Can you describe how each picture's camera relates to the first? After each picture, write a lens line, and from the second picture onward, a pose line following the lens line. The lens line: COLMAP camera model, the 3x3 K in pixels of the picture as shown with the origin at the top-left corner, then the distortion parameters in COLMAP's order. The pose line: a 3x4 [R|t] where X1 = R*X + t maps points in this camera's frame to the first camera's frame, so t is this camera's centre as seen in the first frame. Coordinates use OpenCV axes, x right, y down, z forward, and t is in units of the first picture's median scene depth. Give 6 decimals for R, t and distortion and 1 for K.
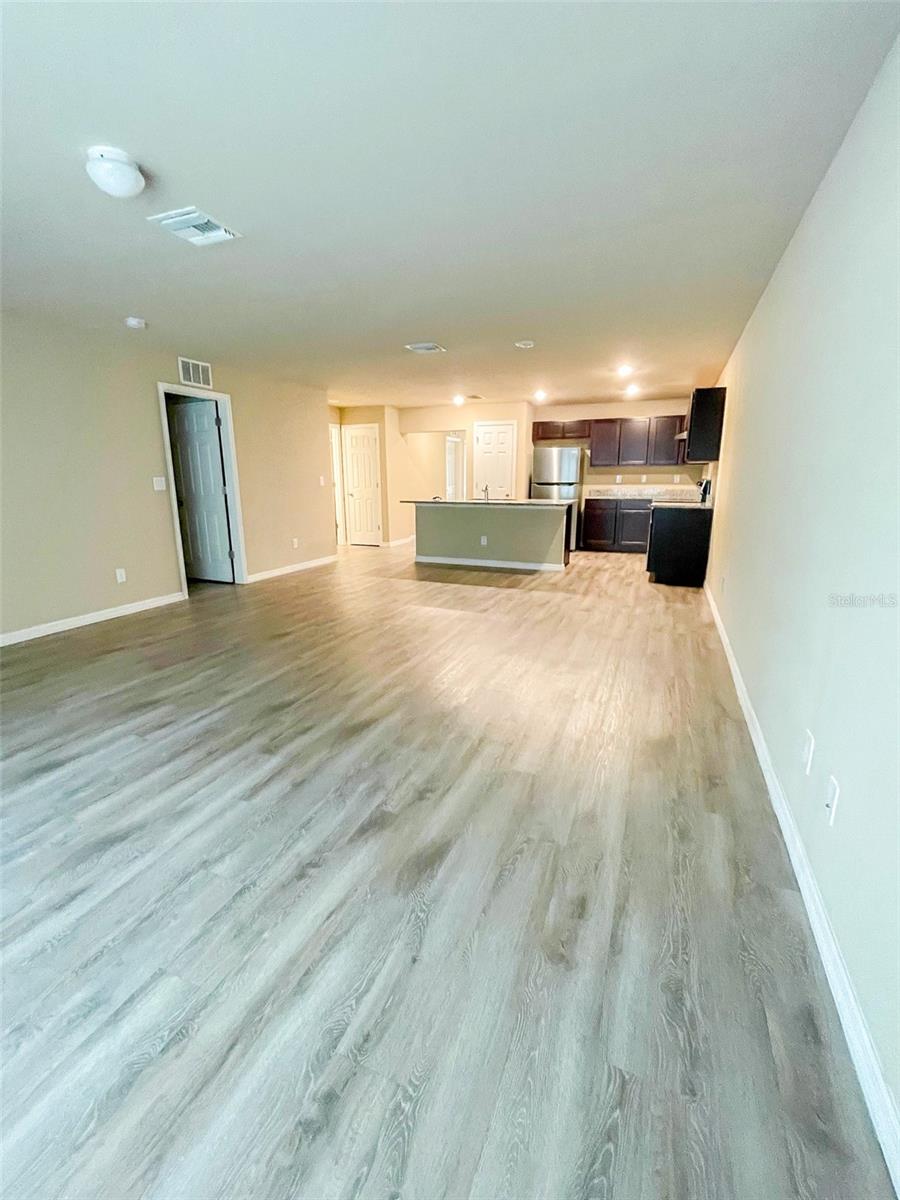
lens RADIAL K [[505.2, 0, 448.5], [0, 505.2, 596.5], [0, 0, 1]] dist [-0.001875, -0.000320]
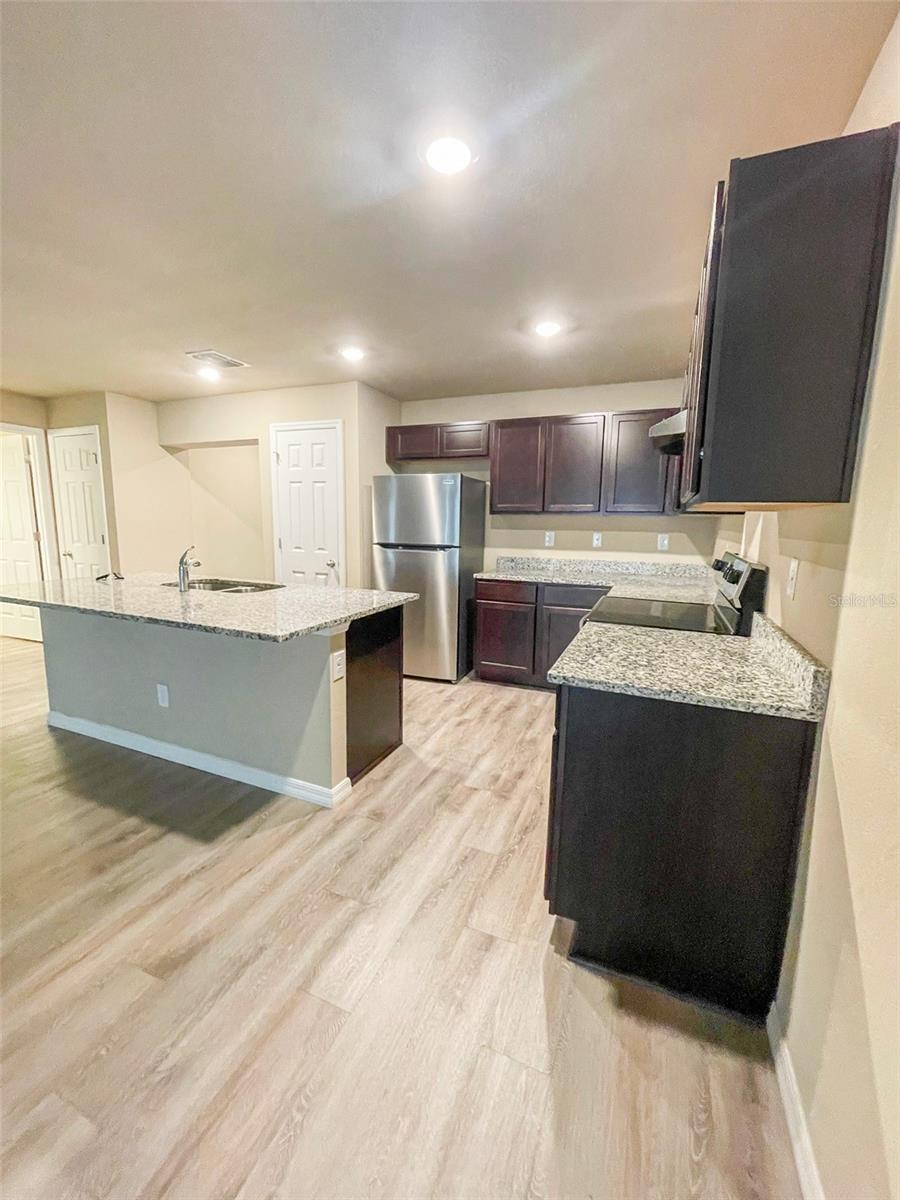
lens RADIAL K [[505.2, 0, 448.5], [0, 505.2, 596.5], [0, 0, 1]] dist [-0.001875, -0.000320]
pose [[0.999802, 0.019422, 0.004400, 0.240865], [-0.018980, 0.996219, -0.084779, -0.133578], [-0.006030, 0.084678, 0.996390, 0.514795]]
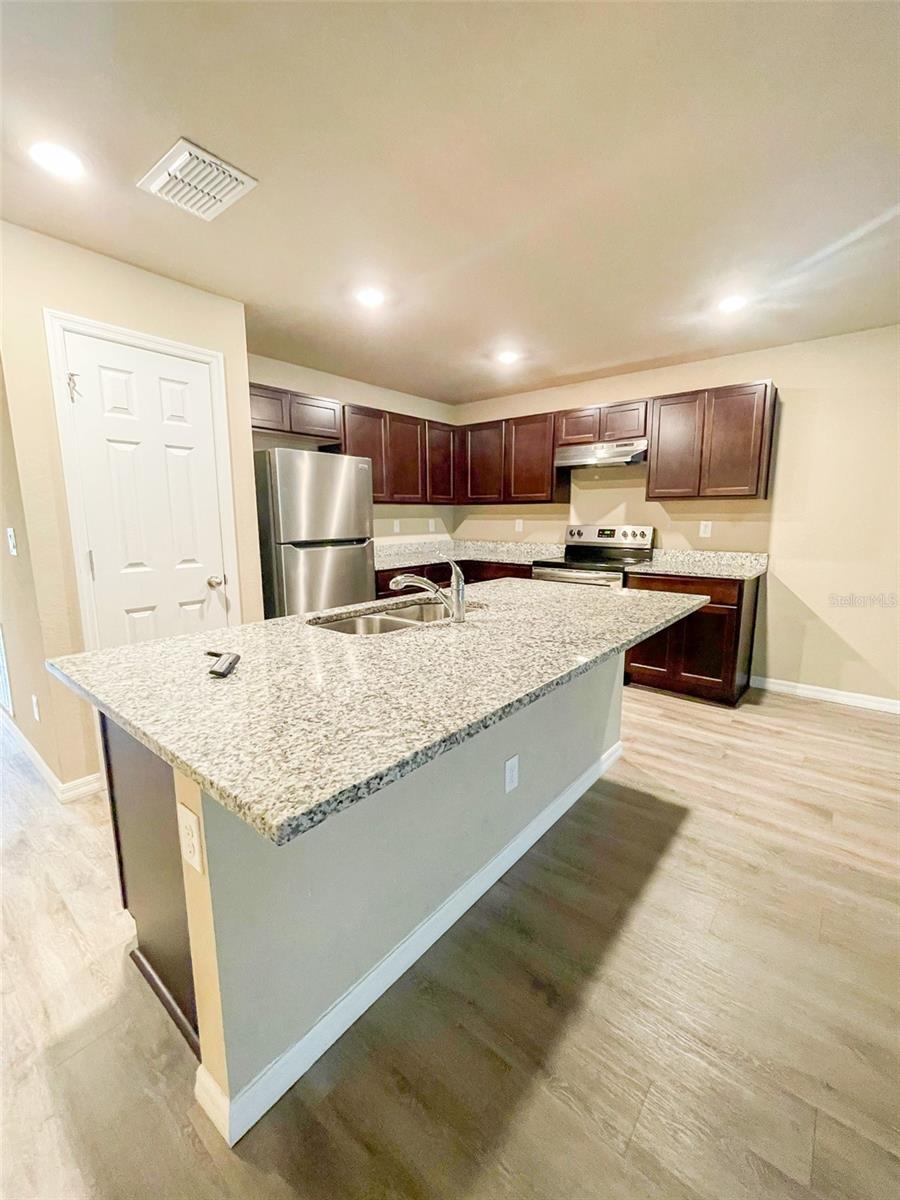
lens RADIAL K [[505.2, 0, 448.5], [0, 505.2, 596.5], [0, 0, 1]] dist [-0.001875, -0.000320]
pose [[0.260421, -0.151900, 0.953471, -0.142636], [0.233725, 0.968092, 0.090392, -0.193335], [-0.936778, 0.199310, 0.287615, 0.793943]]
